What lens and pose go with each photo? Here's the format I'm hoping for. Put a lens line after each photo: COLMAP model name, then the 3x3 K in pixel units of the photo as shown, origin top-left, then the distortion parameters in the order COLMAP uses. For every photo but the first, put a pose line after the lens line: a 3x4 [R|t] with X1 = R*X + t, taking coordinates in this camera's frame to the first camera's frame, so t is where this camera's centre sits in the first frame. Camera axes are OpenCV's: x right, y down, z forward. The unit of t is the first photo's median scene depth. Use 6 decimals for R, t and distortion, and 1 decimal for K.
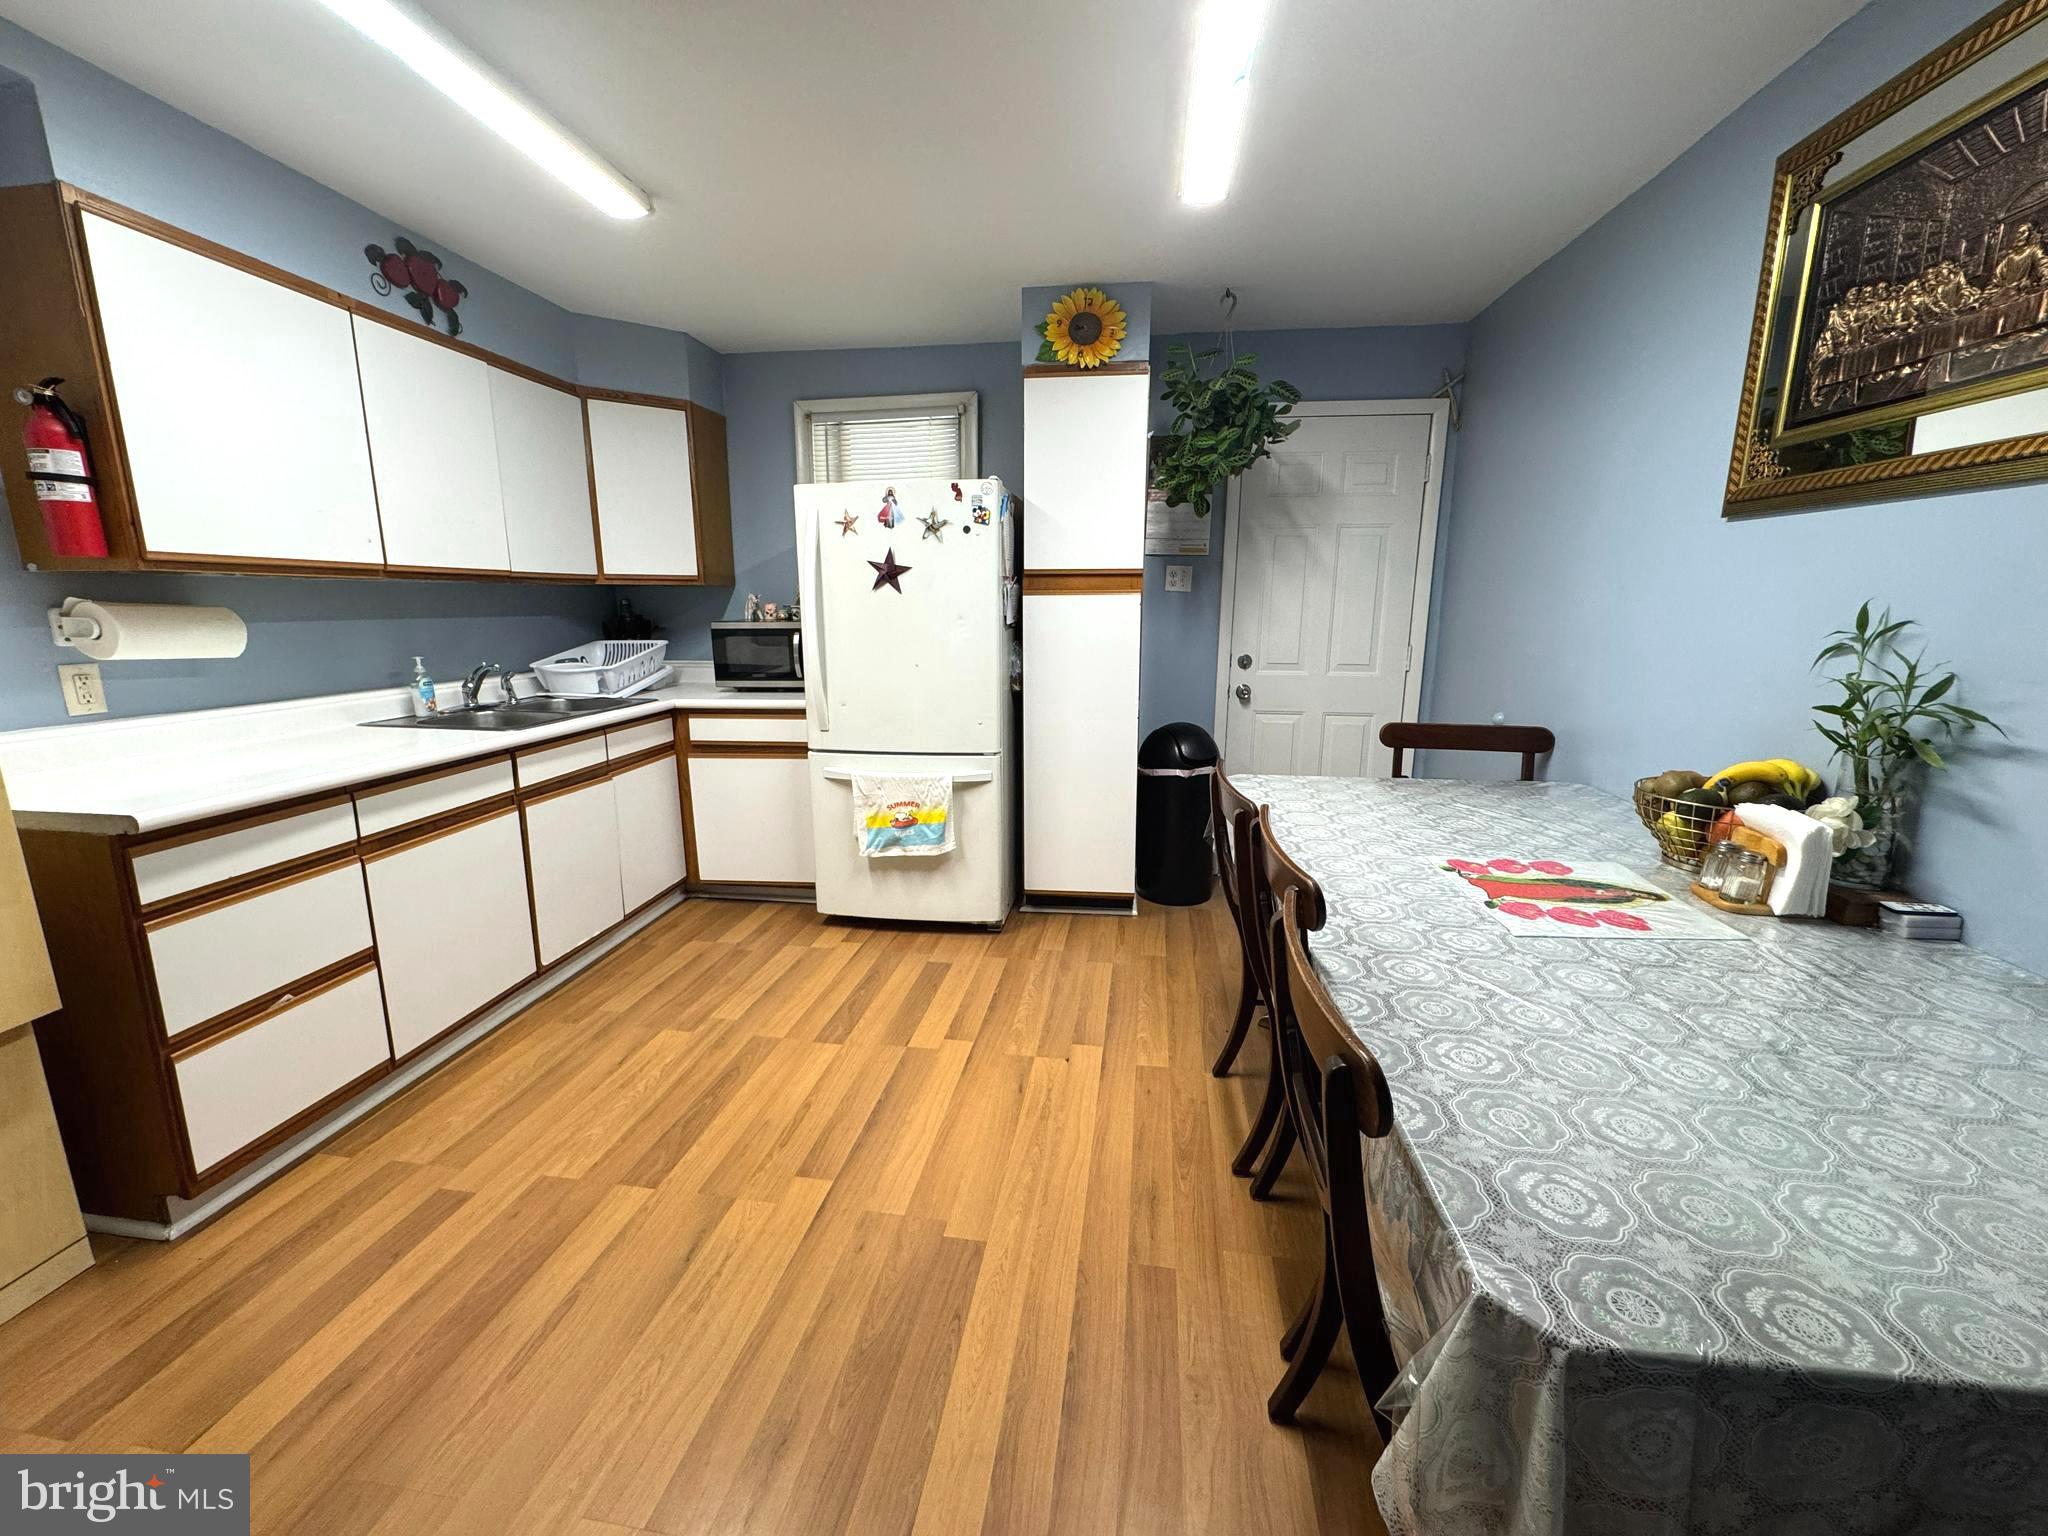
lens RADIAL K [[816.2, 0, 1024.0], [0, 816.2, 768.0], [0, 0, 1]] dist [-0.004729, 0.000254]
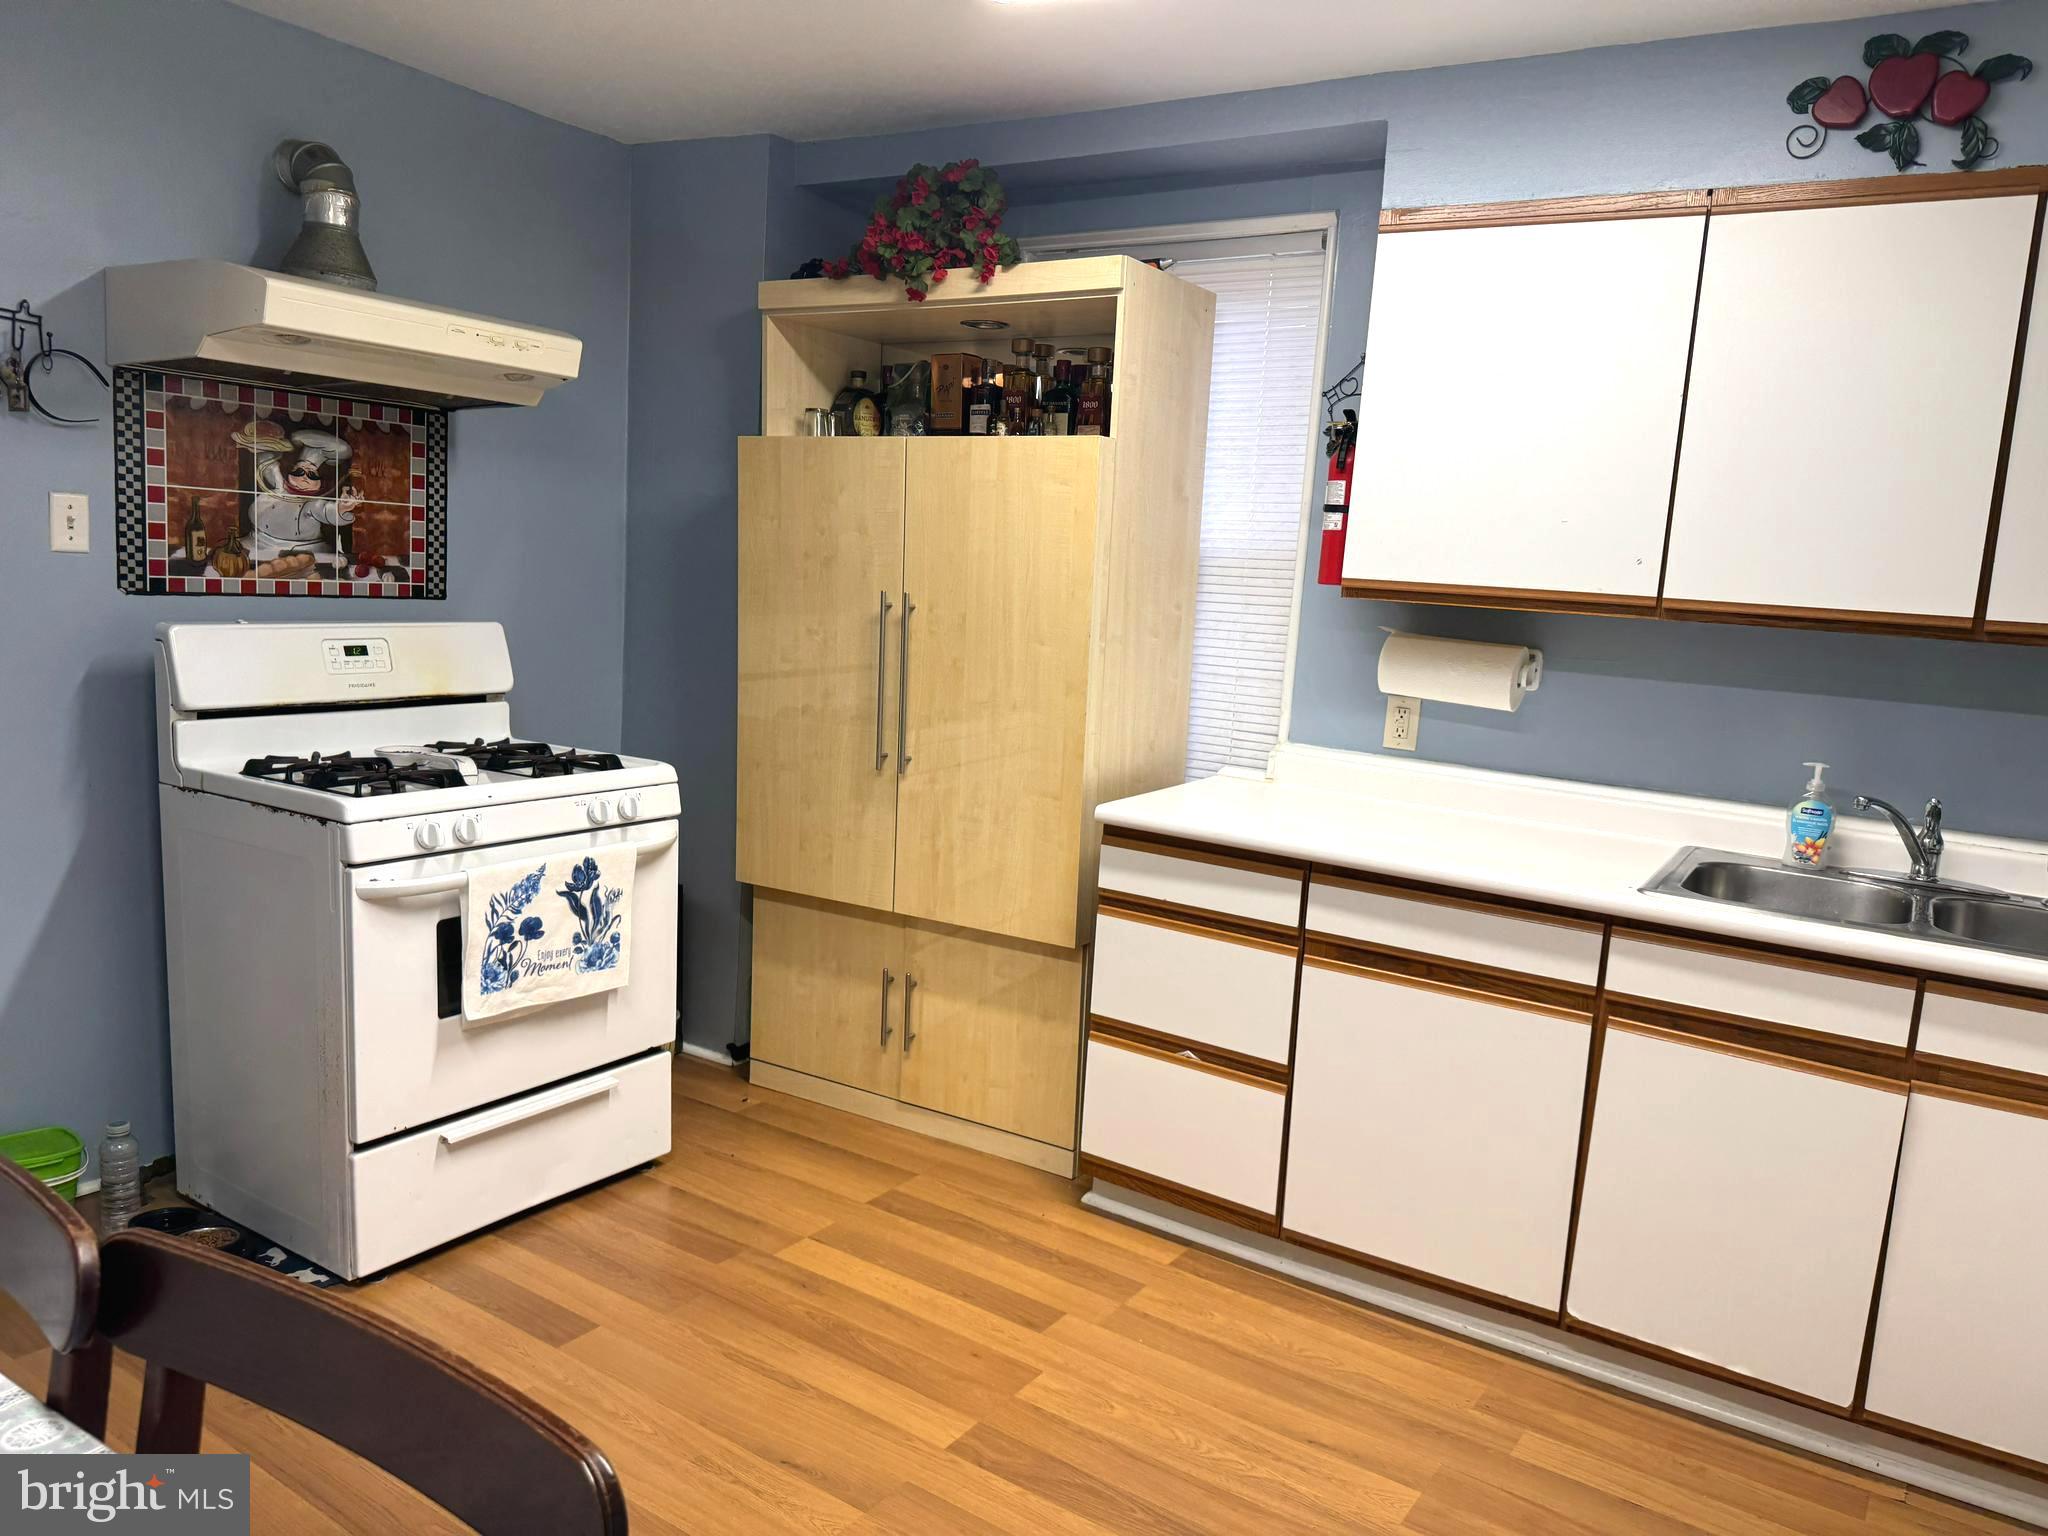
lens RADIAL K [[1436.9, 0, 1028.0], [0, 1436.9, 762.8], [0, 0, 1]] dist [0.092636, -0.096517]
pose [[-0.416740, 0.095114, -0.904036, 0.388605], [-0.248915, 0.944560, 0.214122, -0.212991], [0.874282, 0.314261, -0.369961, 0.876895]]
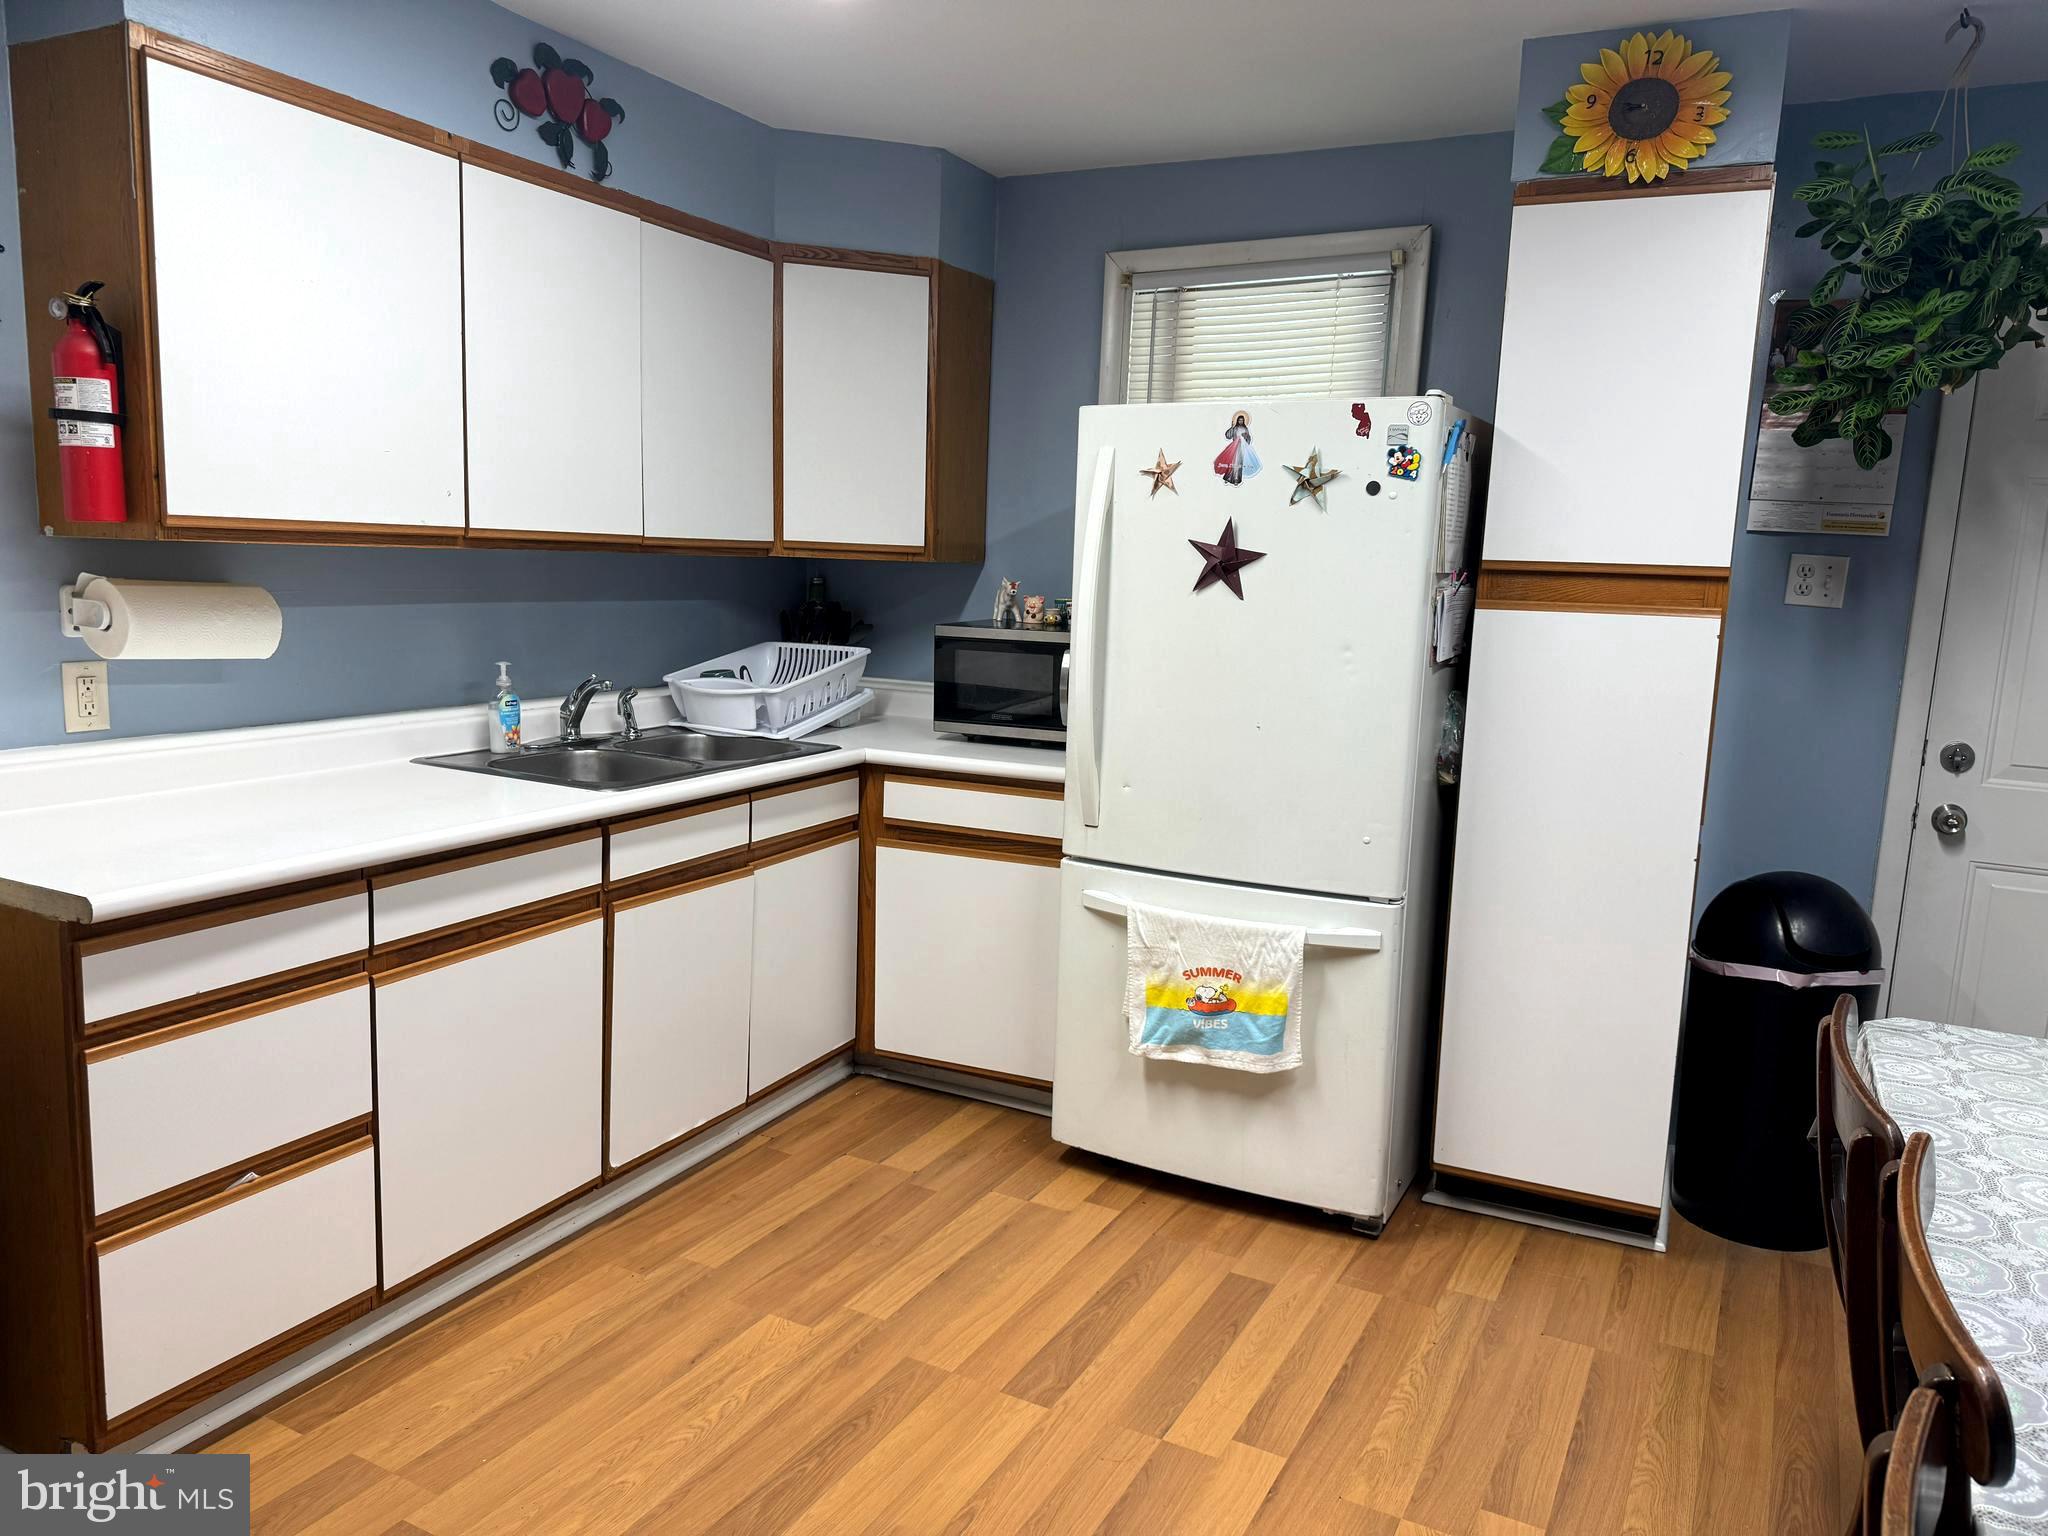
lens RADIAL K [[1441.1, 0, 1029.4], [0, 1441.1, 781.4], [0, 0, 1]] dist [0.036504, -0.049433]
pose [[0.944590, 0.084841, -0.317100, 0.035273], [-0.100191, 0.994441, -0.032386, -0.044659], [0.312589, 0.062362, 0.947839, 0.029718]]
